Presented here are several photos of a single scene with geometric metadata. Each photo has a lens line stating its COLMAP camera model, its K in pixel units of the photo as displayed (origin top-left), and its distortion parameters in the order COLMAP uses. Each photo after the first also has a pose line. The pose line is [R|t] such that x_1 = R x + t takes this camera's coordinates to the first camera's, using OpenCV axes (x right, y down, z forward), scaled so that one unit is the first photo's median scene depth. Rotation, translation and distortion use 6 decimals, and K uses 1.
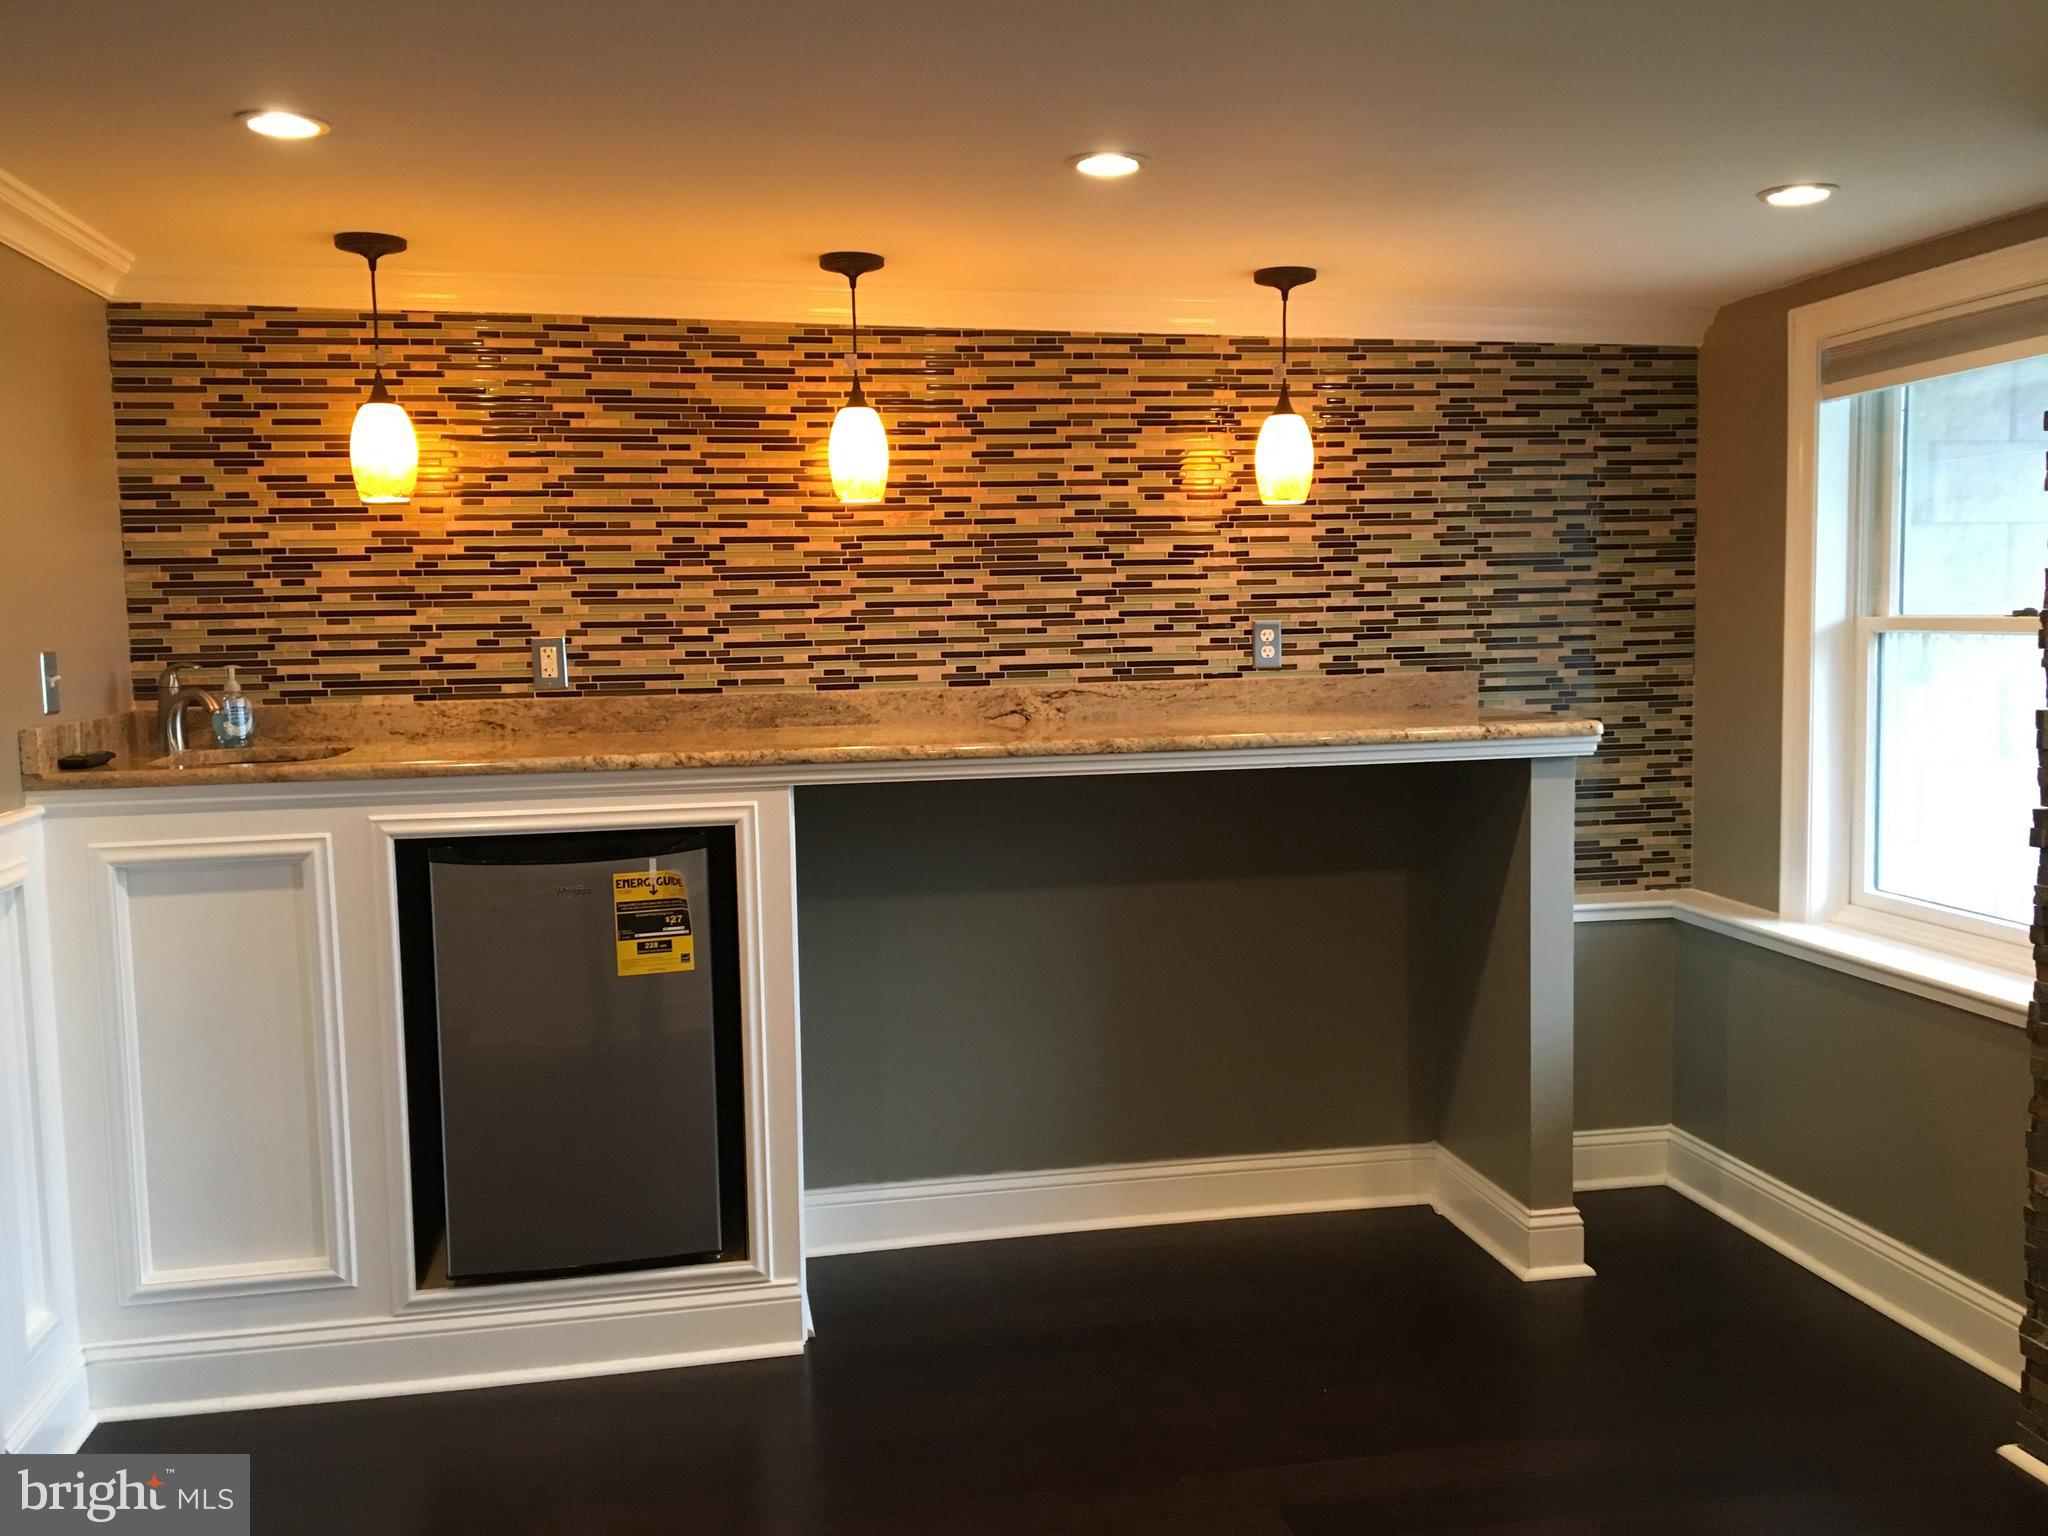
lens RADIAL K [[1710.6, 0, 1028.0], [0, 1710.6, 765.5], [0, 0, 1]] dist [0.085286, -0.122046]
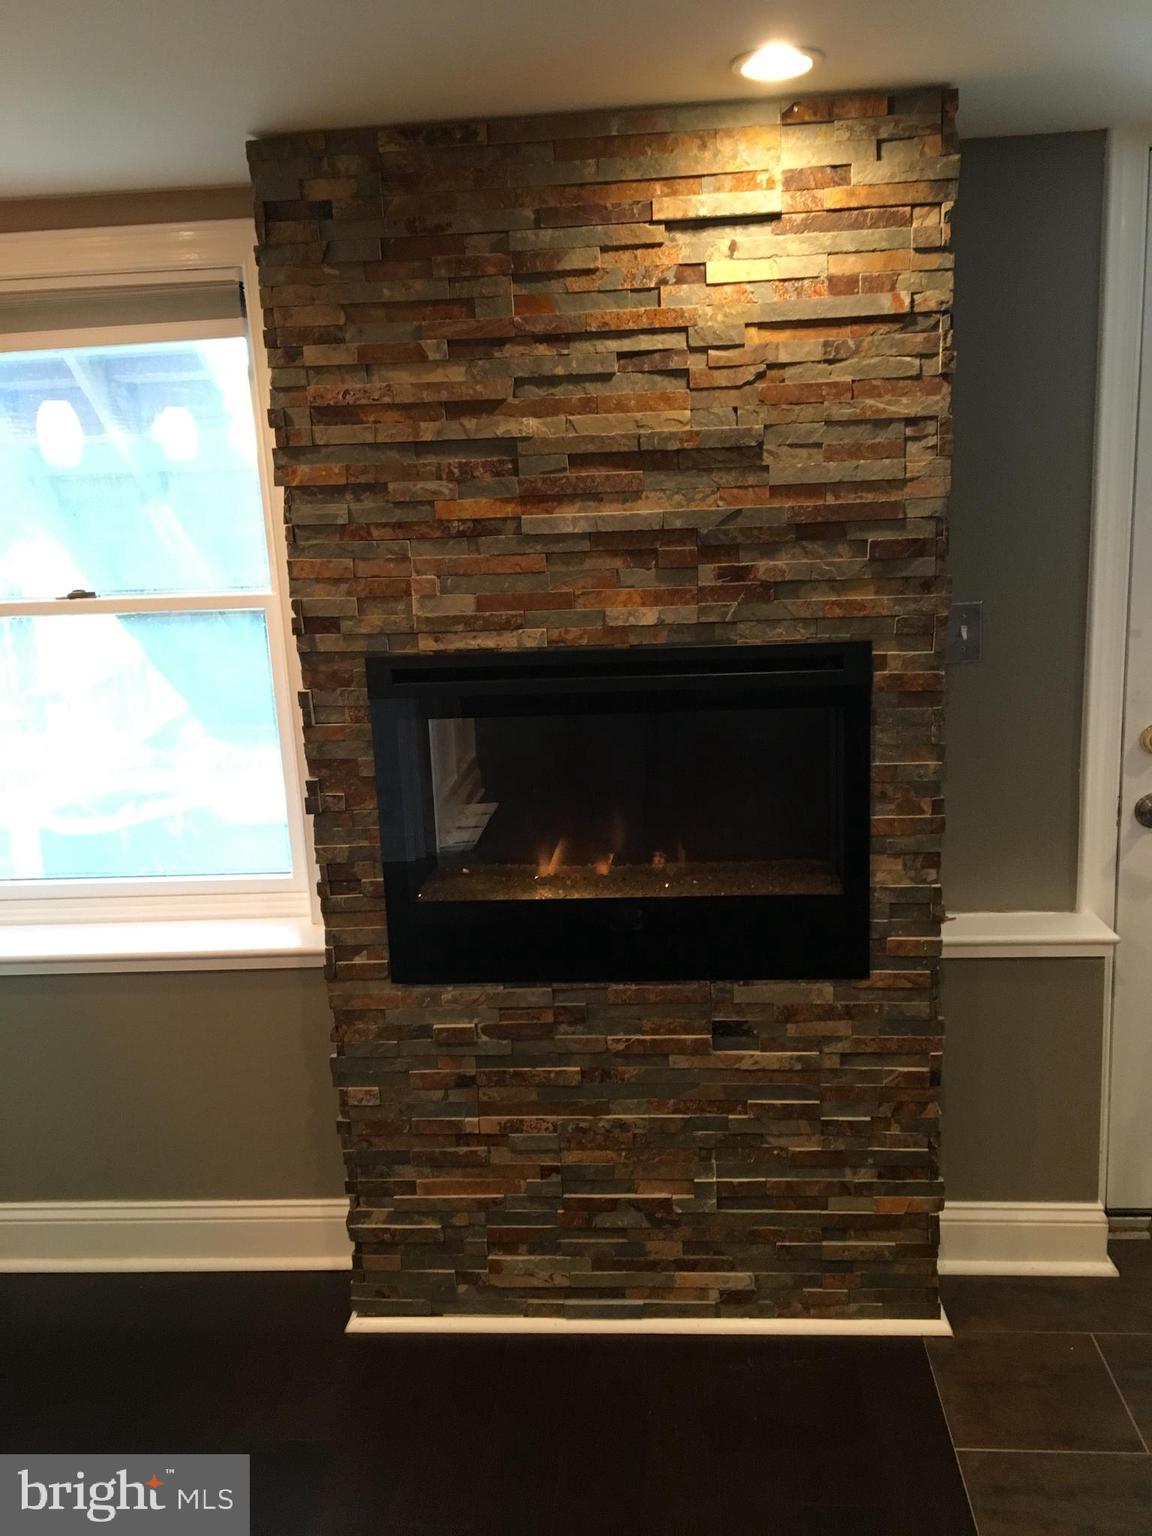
lens RADIAL K [[1283.0, 0, 579.3], [0, 1283.0, 766.4], [0, 0, 1]] dist [0.085286, -0.122046]
pose [[0.252771, -0.201899, 0.946226, -0.104811], [0.128718, 0.976309, 0.173933, -0.073913], [-0.958926, 0.077831, 0.272771, 0.435868]]
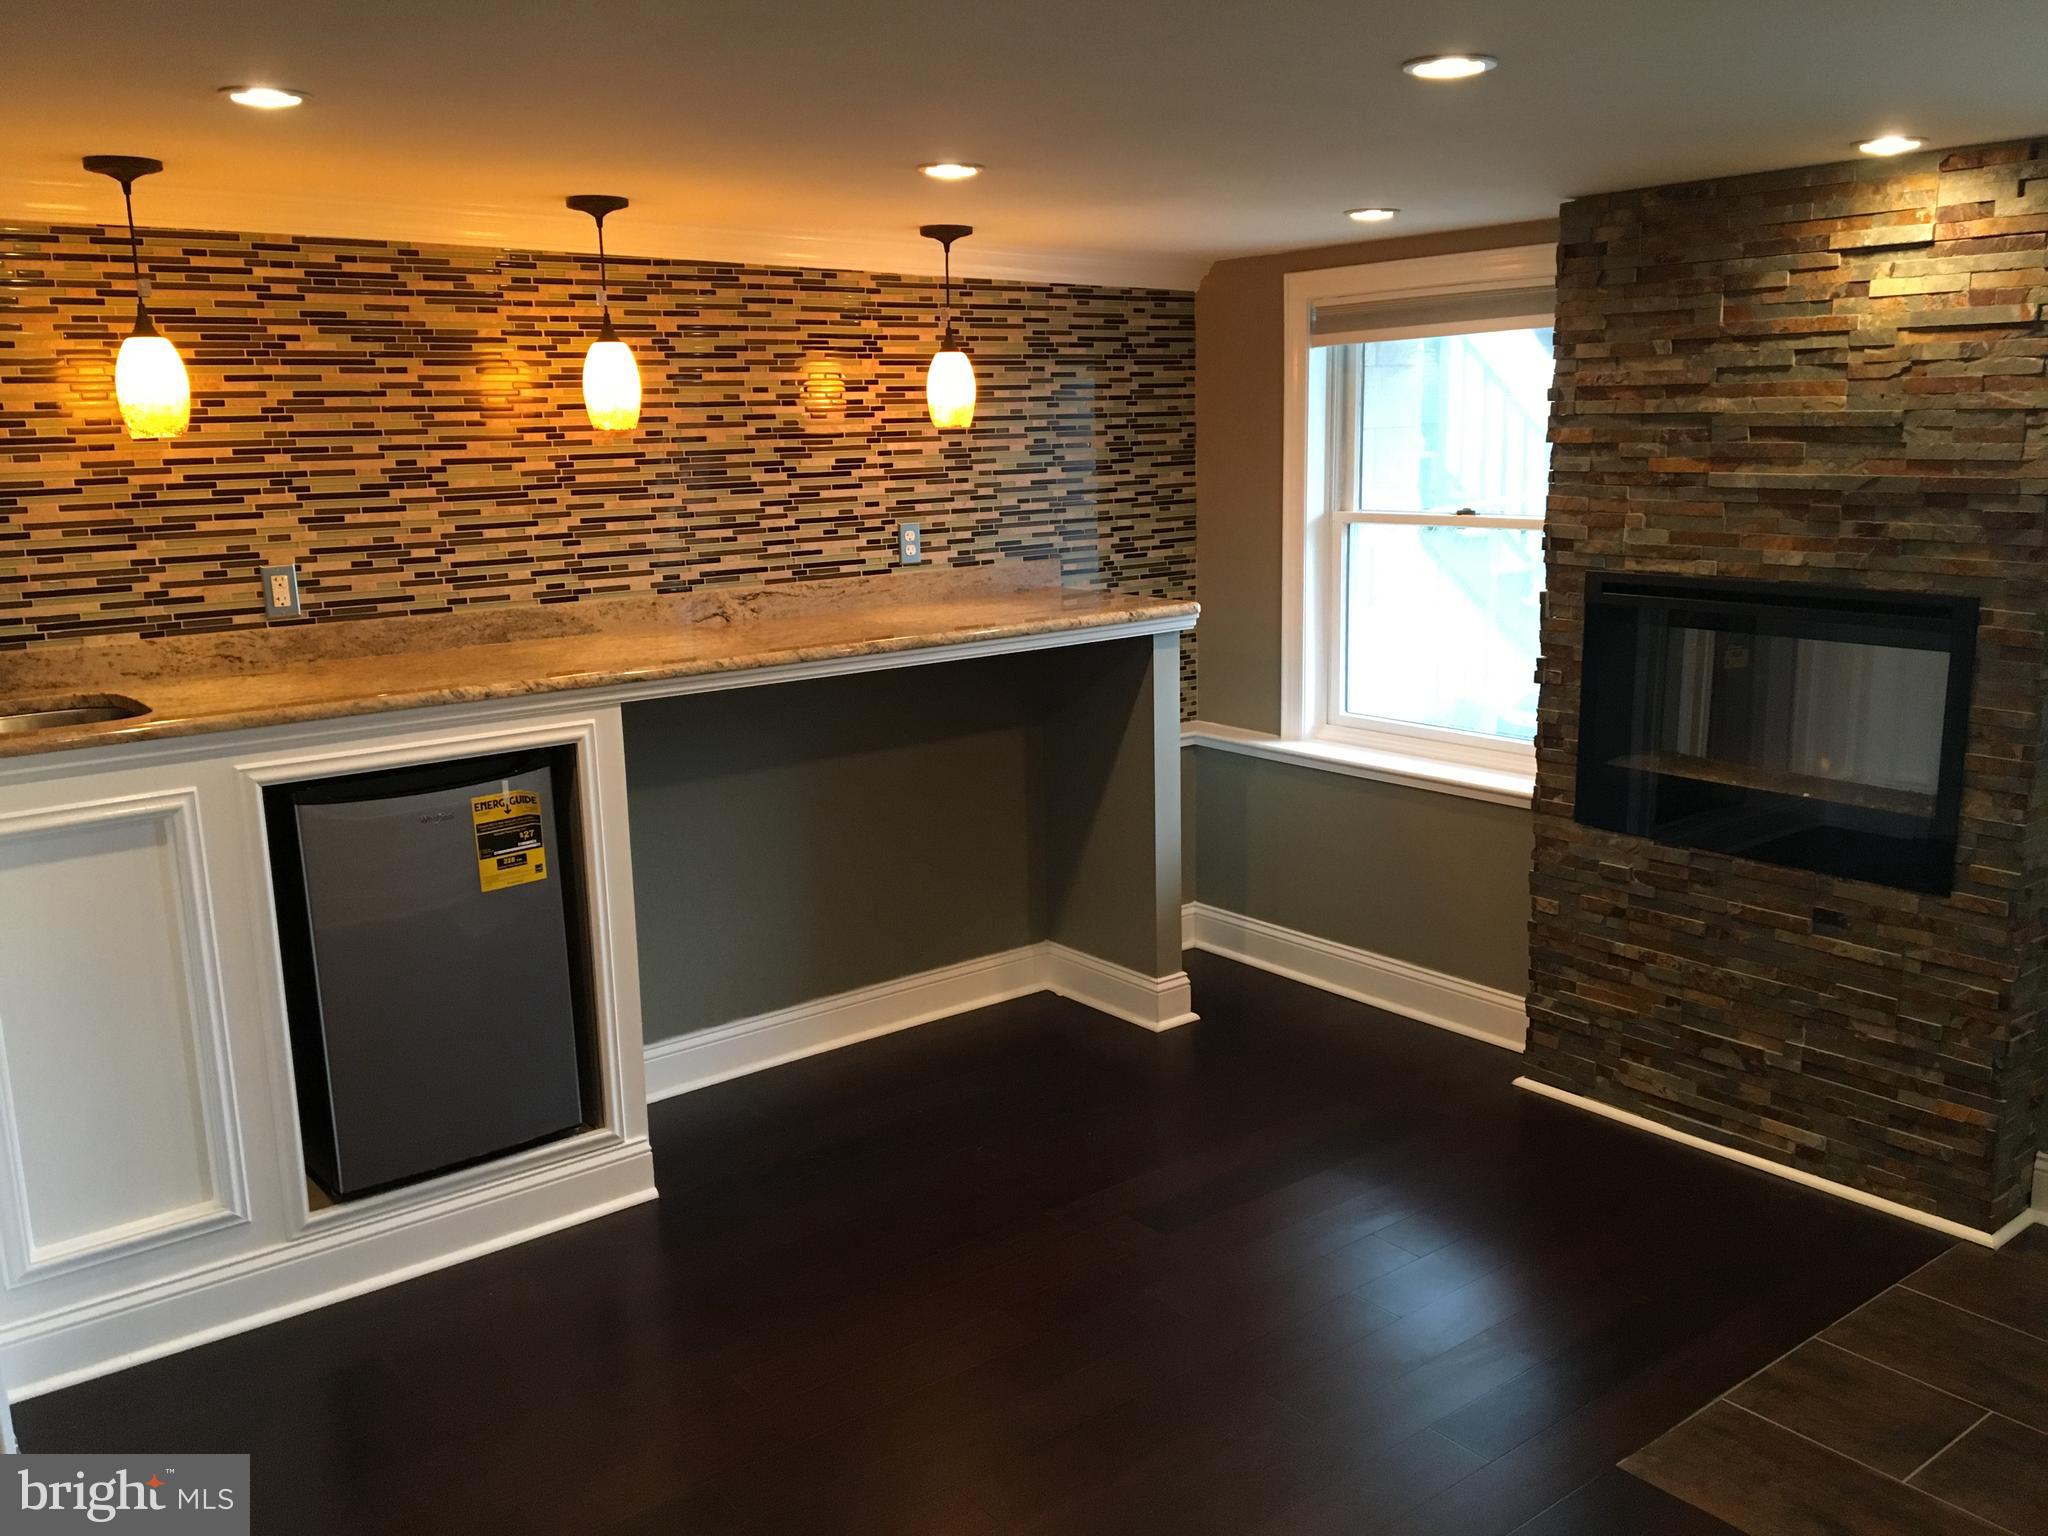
lens RADIAL K [[1710.6, 0, 1018.8], [0, 1710.6, 767.6], [0, 0, 1]] dist [0.085286, -0.122046]
pose [[0.885734, -0.094735, 0.454424, -0.356201], [0.047525, 0.992316, 0.114239, -0.051584], [-0.461755, -0.079589, 0.883430, -0.080310]]
